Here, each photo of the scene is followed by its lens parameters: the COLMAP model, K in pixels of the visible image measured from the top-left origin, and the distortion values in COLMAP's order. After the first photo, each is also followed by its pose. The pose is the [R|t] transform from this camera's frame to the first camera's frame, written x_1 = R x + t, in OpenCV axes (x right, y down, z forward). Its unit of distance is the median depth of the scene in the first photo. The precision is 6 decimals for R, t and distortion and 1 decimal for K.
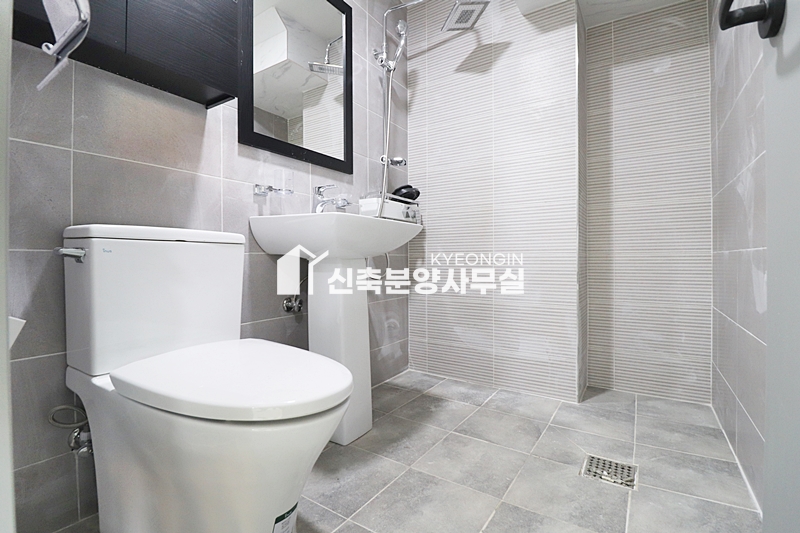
lens RADIAL K [[368.3, 0, 405.5], [0, 368.3, 261.7], [0, 0, 1]] dist [-0.012585, -0.000999]
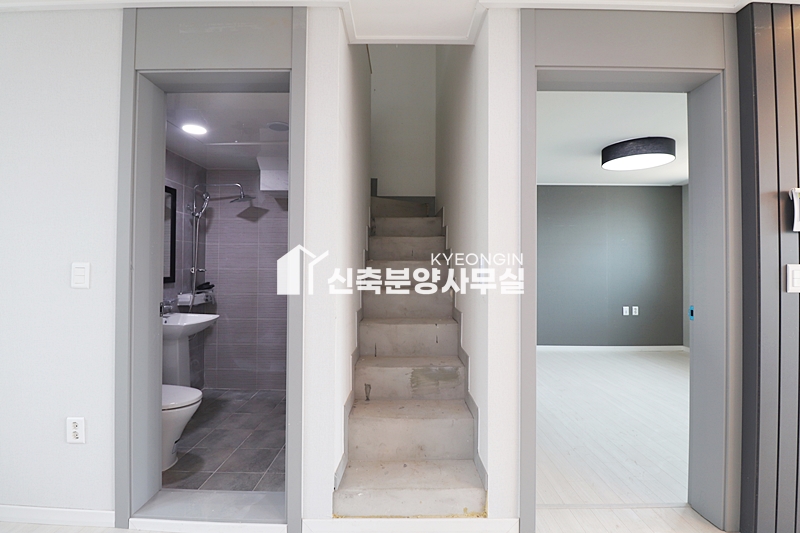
lens RADIAL K [[368.3, 0, 396.9], [0, 368.3, 259.1], [0, 0, 1]] dist [-0.012585, -0.000999]
pose [[0.846872, 0.017582, 0.531507, -0.172367], [-0.007891, 0.999759, -0.020499, -0.312192], [-0.531739, 0.013165, 0.846806, -1.040266]]
